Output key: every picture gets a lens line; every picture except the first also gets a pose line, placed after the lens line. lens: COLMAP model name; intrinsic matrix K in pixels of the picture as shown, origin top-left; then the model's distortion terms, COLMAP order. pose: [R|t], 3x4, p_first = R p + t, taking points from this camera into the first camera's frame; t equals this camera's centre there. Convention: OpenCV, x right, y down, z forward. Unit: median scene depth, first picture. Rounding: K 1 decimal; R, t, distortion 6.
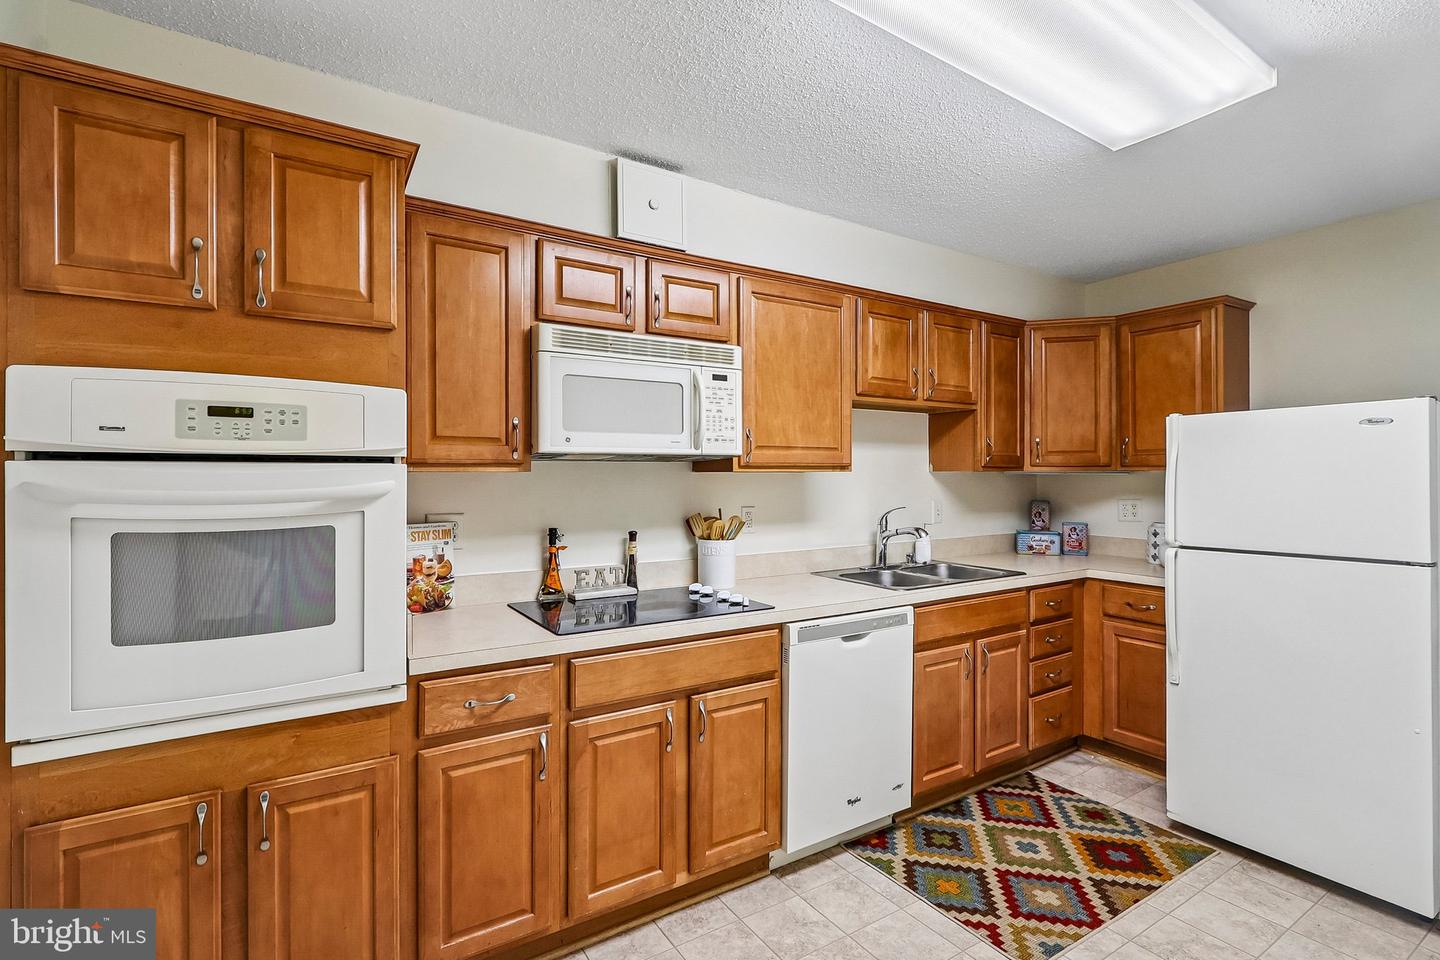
lens RADIAL K [[666.4, 0, 694.0], [0, 666.4, 473.8], [0, 0, 1]] dist [0.002087, -0.001216]
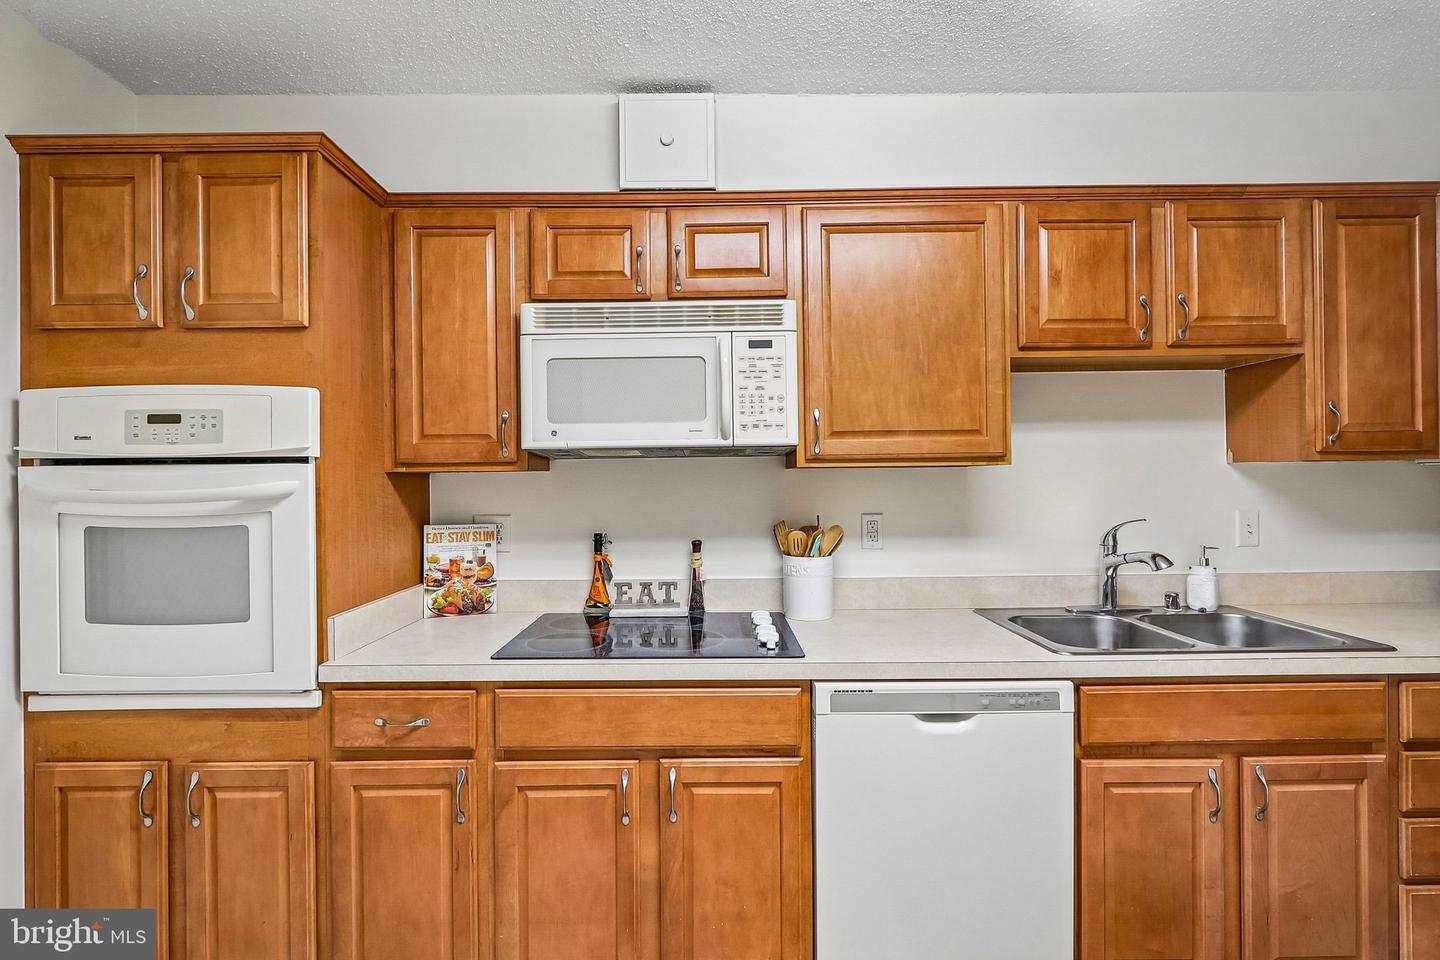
lens RADIAL K [[666.4, 0, 688.3], [0, 666.4, 473.1], [0, 0, 1]] dist [0.002087, -0.001216]
pose [[0.853551, -0.010715, -0.520899, 0.351438], [0.010013, 0.999941, -0.004161, 0.005429], [0.520913, -0.001665, 0.853608, 0.295177]]
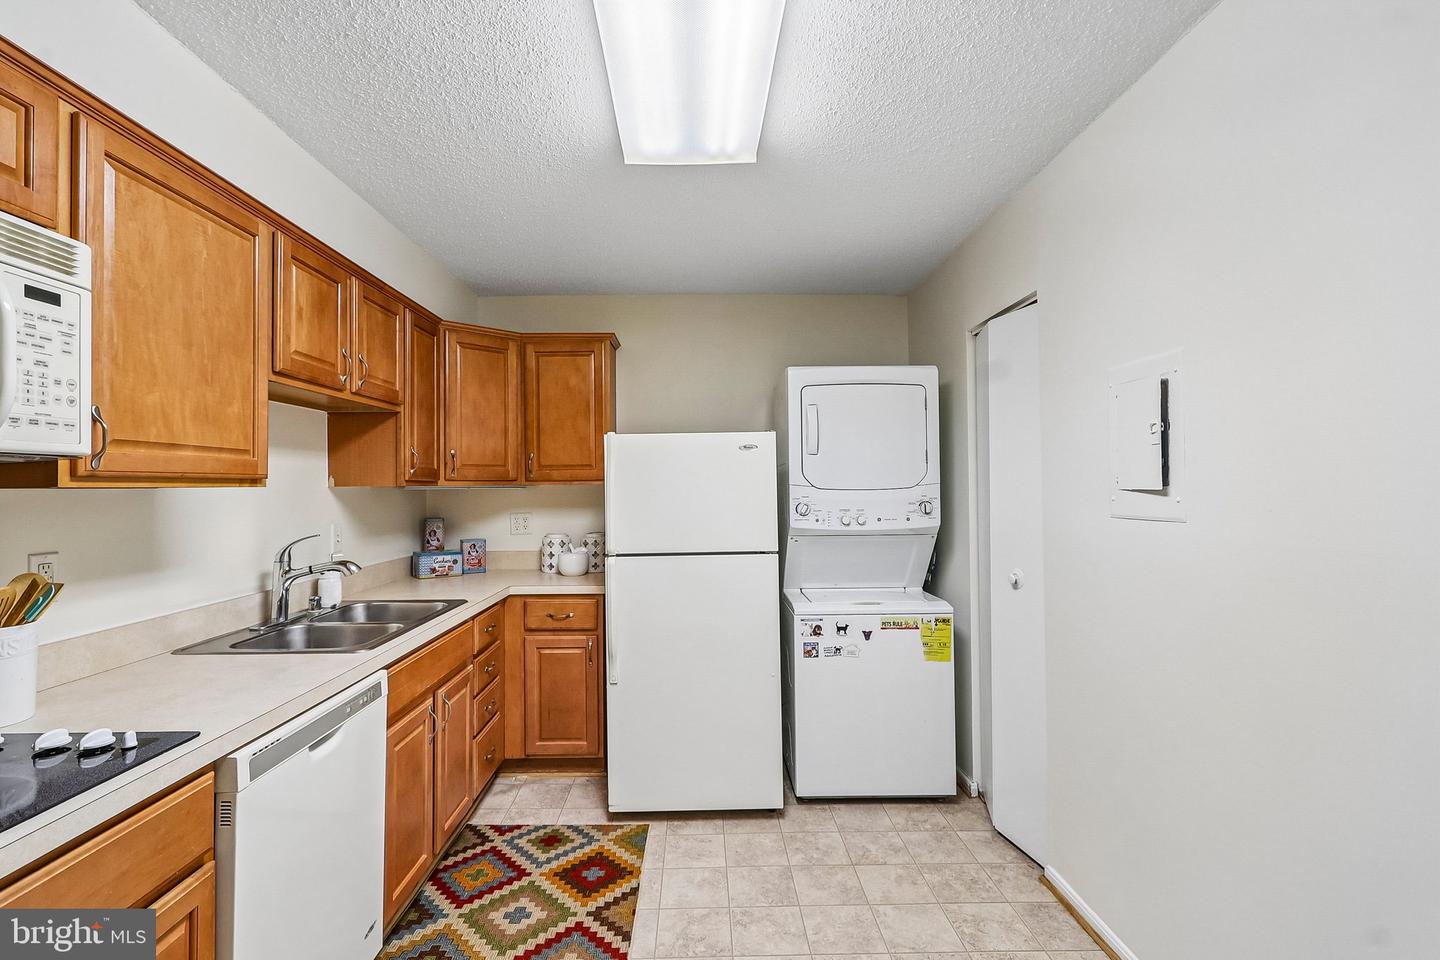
lens RADIAL K [[666.4, 0, 710.2], [0, 666.4, 474.2], [0, 0, 1]] dist [0.002087, -0.001216]
pose [[0.505949, 0.013010, 0.862465, -0.129622], [0.006552, 0.999799, -0.018925, -0.000391], [-0.862538, 0.015226, 0.505762, 0.319049]]
